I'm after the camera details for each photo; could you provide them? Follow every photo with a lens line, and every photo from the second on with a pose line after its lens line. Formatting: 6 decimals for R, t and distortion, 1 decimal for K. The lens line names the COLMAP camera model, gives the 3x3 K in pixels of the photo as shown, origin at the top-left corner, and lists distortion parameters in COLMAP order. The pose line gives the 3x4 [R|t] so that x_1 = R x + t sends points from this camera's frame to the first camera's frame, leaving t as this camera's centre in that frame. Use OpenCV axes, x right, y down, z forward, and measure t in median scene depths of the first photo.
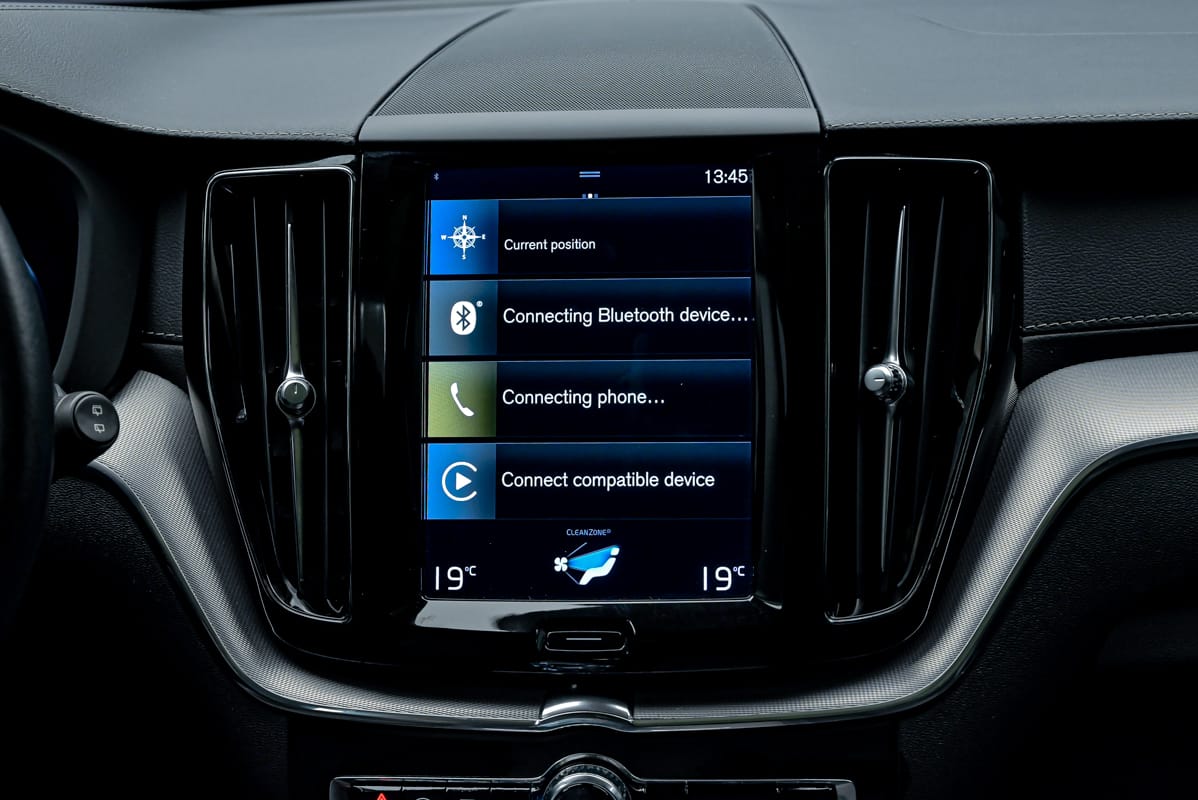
lens RADIAL K [[2028.9, 0, 599.0], [0, 2028.9, 400.0], [0, 0, 1]] dist [0.001003, -0.066393]
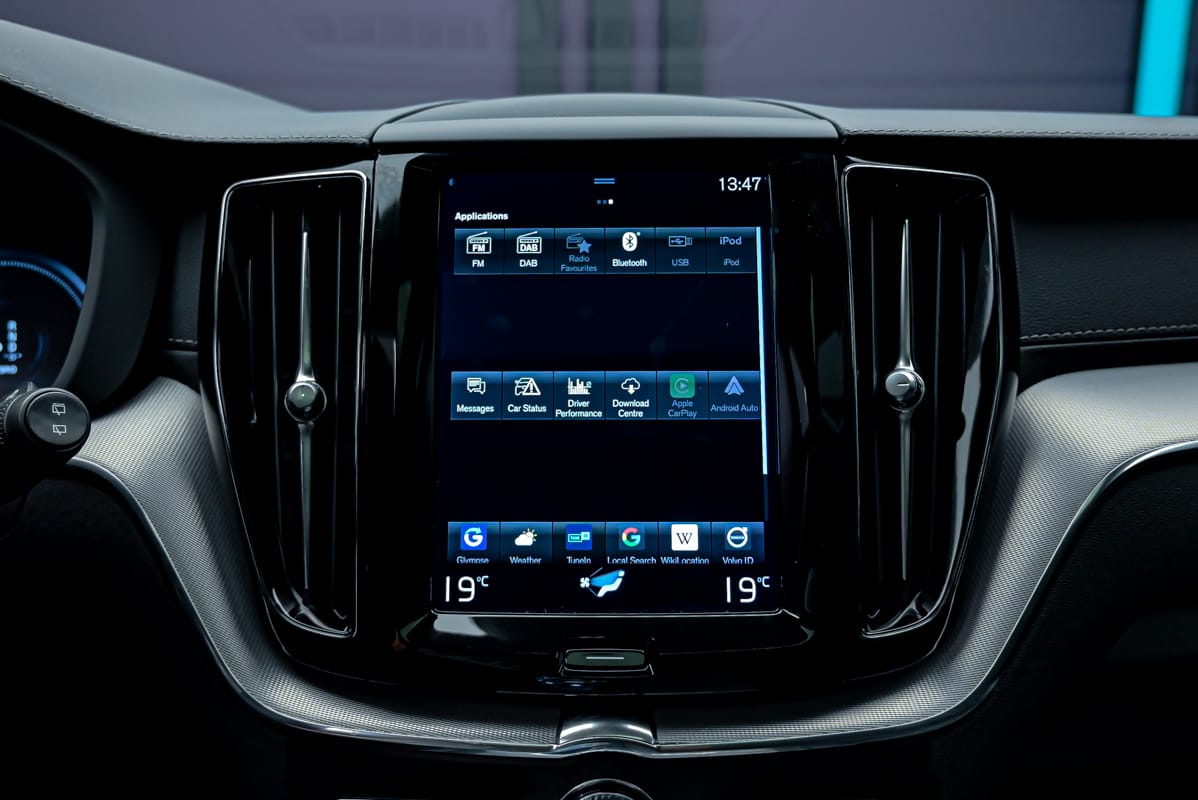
lens RADIAL K [[838.2, 0, 569.3], [0, 838.2, 398.9], [0, 0, 1]] dist [-0.002231, 0.000688]
pose [[0.997920, 0.007236, 0.064062, -0.047995], [-0.004994, 0.999372, -0.035093, 0.011685], [-0.064275, 0.034700, 0.997329, 0.592992]]
